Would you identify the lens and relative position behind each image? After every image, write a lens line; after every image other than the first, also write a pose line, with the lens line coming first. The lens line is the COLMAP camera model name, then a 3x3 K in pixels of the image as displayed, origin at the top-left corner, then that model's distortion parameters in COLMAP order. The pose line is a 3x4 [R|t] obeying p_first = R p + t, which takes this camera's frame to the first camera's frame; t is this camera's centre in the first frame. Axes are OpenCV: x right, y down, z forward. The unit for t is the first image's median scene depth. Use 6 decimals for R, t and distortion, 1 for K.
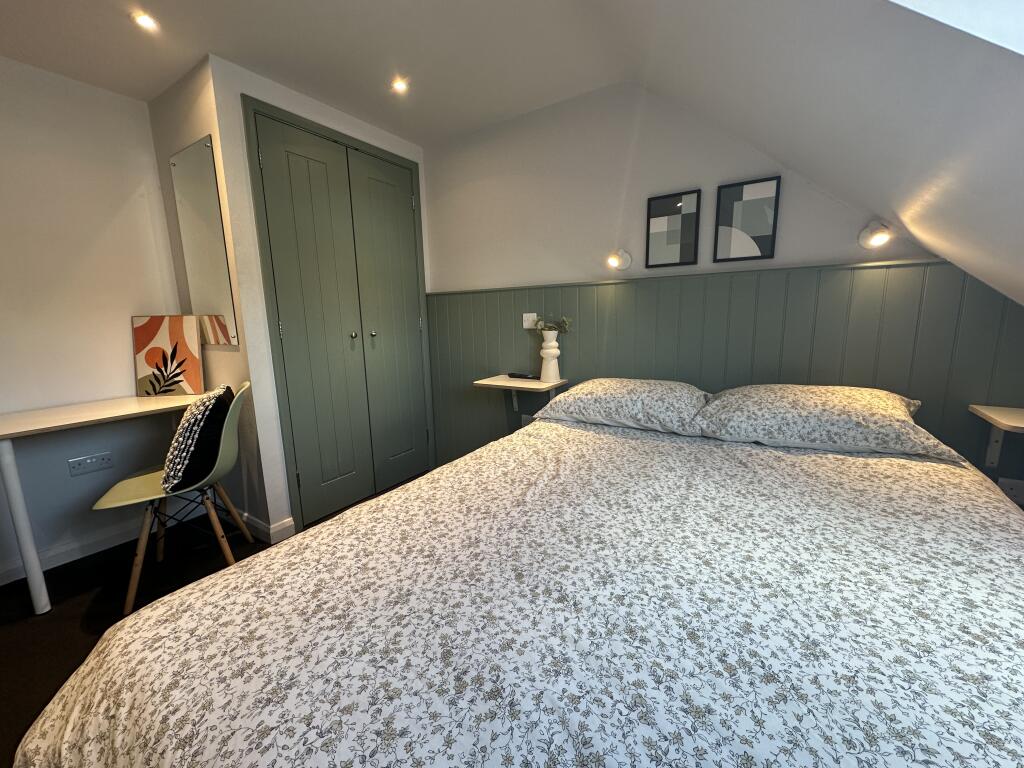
lens RADIAL K [[407.4, 0, 510.4], [0, 407.4, 384.3], [0, 0, 1]] dist [-0.002608, 0.000674]
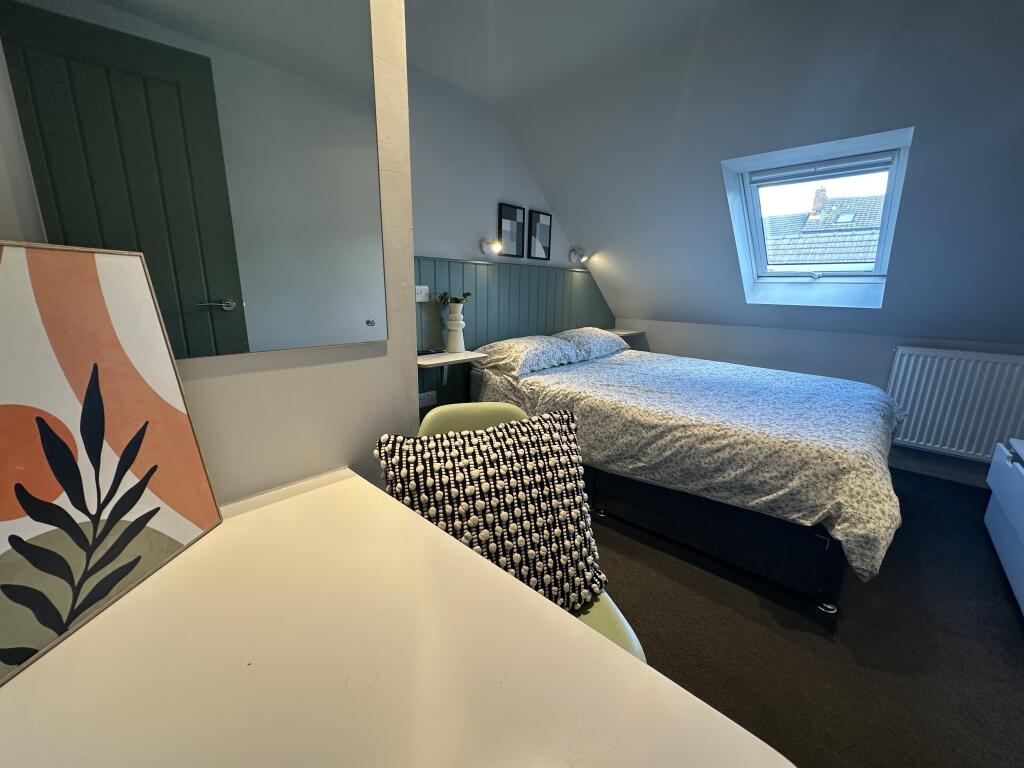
lens RADIAL K [[407.4, 0, 511.4], [0, 407.4, 385.9], [0, 0, 1]] dist [-0.002608, 0.000674]
pose [[0.170567, -0.203604, 0.964081, -1.222337], [0.144627, 0.972995, 0.179899, -0.122094], [-0.974674, 0.108747, 0.195408, 0.878244]]
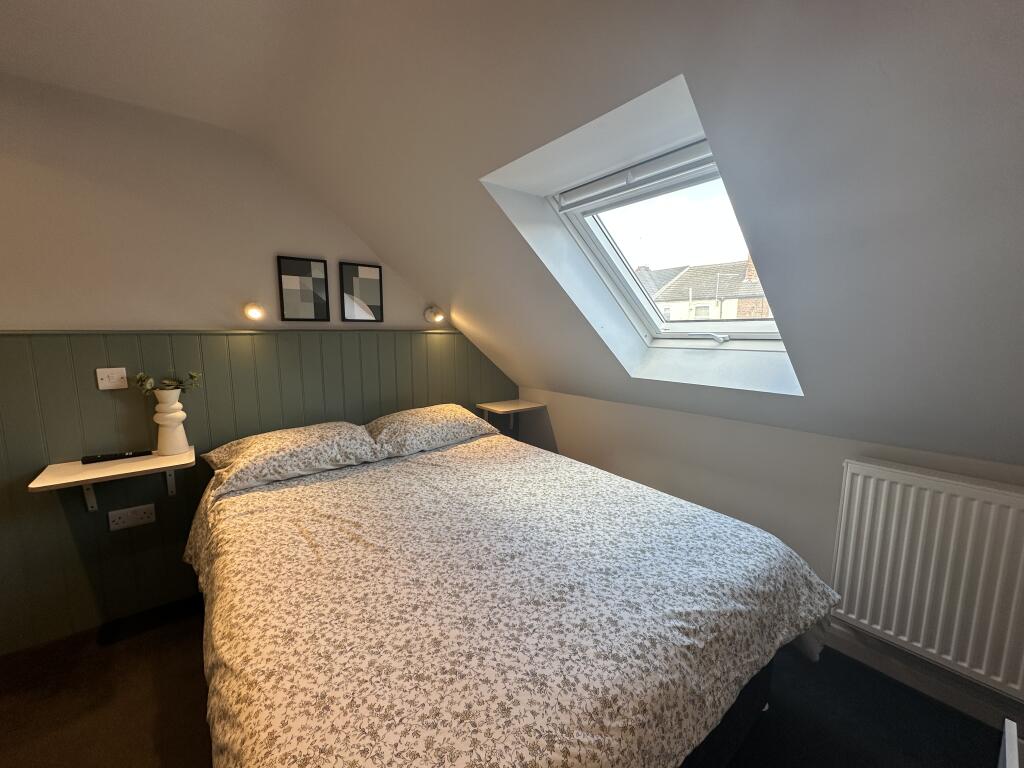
lens RADIAL K [[407.4, 0, 512.3], [0, 407.4, 382.7], [0, 0, 1]] dist [-0.002608, 0.000674]
pose [[0.317302, -0.096497, 0.943402, -0.562127], [0.153941, 0.986856, 0.049166, -0.104828], [-0.935746, 0.129628, 0.327987, 0.148704]]
